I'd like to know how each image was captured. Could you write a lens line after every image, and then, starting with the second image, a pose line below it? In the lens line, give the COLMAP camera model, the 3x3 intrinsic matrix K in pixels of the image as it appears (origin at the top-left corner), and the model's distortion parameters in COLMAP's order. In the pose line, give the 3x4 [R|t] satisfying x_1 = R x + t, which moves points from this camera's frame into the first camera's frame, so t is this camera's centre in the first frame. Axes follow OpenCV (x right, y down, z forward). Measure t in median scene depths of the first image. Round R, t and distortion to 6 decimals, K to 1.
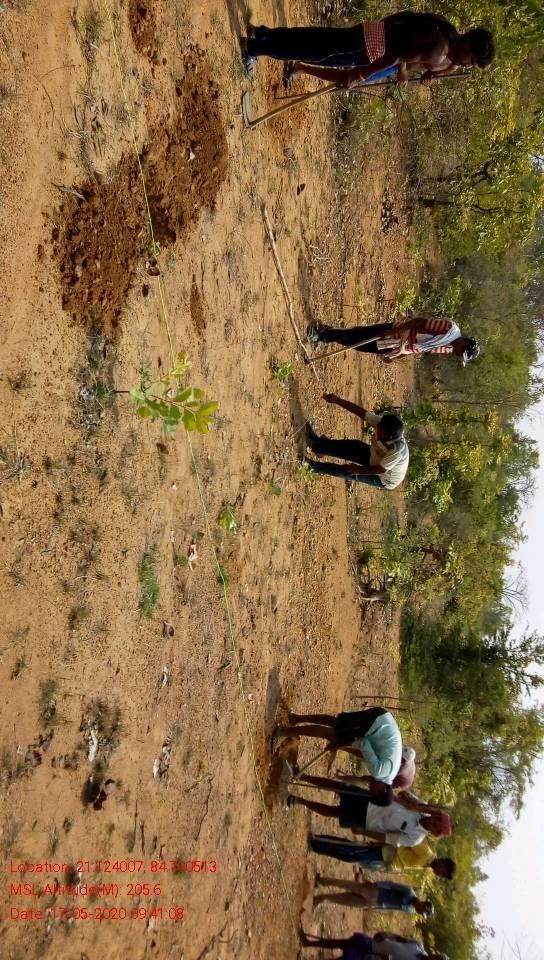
lens RADIAL K [[865.5, 0, 272.0], [0, 865.5, 480.0], [0, 0, 1]] dist [0.041049, -0.181802]
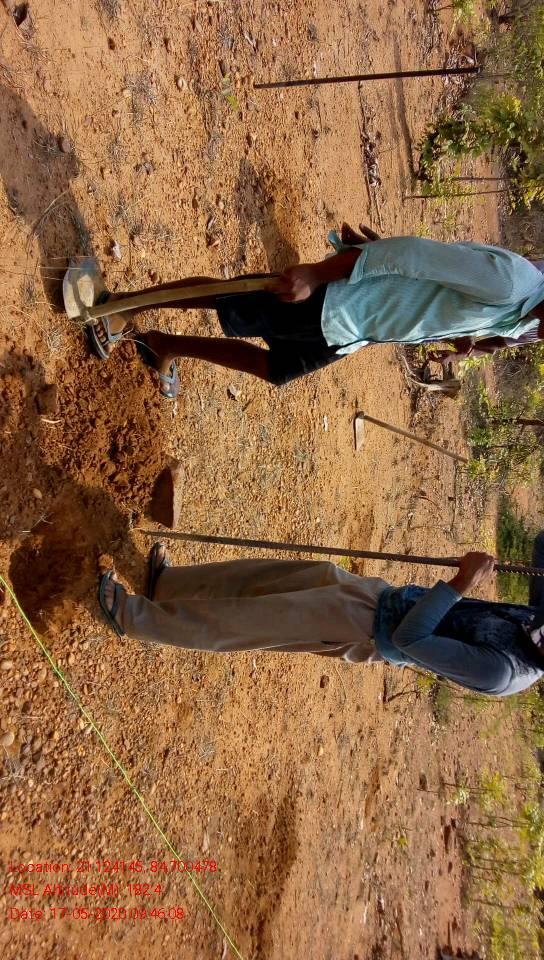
lens RADIAL K [[865.5, 0, 272.0], [0, 865.5, 480.0], [0, 0, 1]] dist [0.041049, -0.181802]
pose [[0.992062, -0.058731, -0.111190, 0.048188], [0.062739, 0.997488, 0.032897, 0.124398], [0.108979, -0.039612, 0.993254, 0.259781]]
